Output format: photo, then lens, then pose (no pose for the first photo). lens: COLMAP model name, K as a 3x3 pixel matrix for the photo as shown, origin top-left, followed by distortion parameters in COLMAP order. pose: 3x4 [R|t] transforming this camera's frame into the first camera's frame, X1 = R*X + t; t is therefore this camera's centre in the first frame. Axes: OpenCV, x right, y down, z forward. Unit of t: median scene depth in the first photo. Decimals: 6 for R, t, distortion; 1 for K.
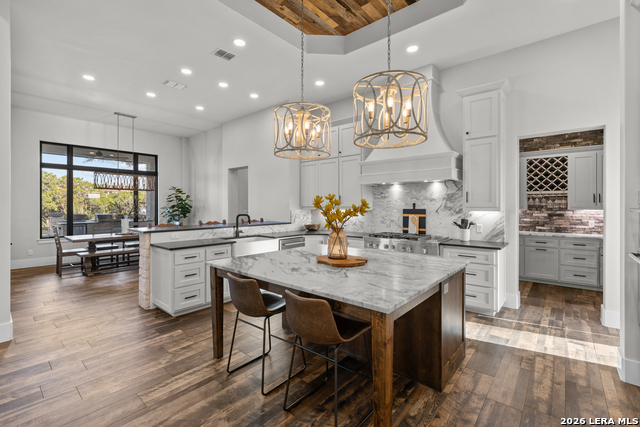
lens RADIAL K [[284.3, 0, 317.4], [0, 284.3, 206.8], [0, 0, 1]] dist [-0.002445, 0.000179]
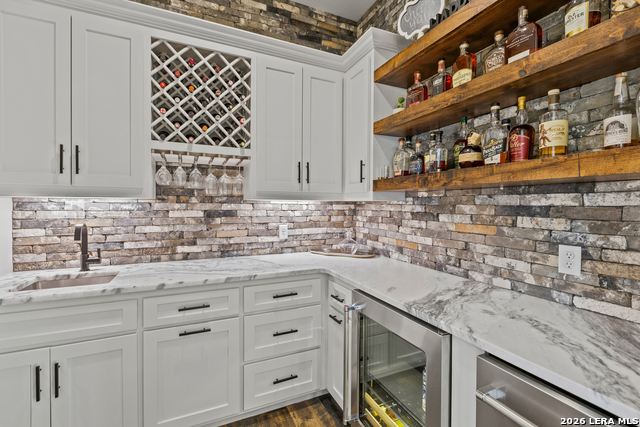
lens RADIAL K [[284.3, 0, 317.4], [0, 284.3, 206.8], [0, 0, 1]] dist [-0.002445, 0.000179]
pose [[0.421392, -0.000881, 0.906878, 0.576574], [-0.002316, 0.999995, 0.002047, 0.019329], [-0.906876, -0.002963, 0.421388, 0.762442]]
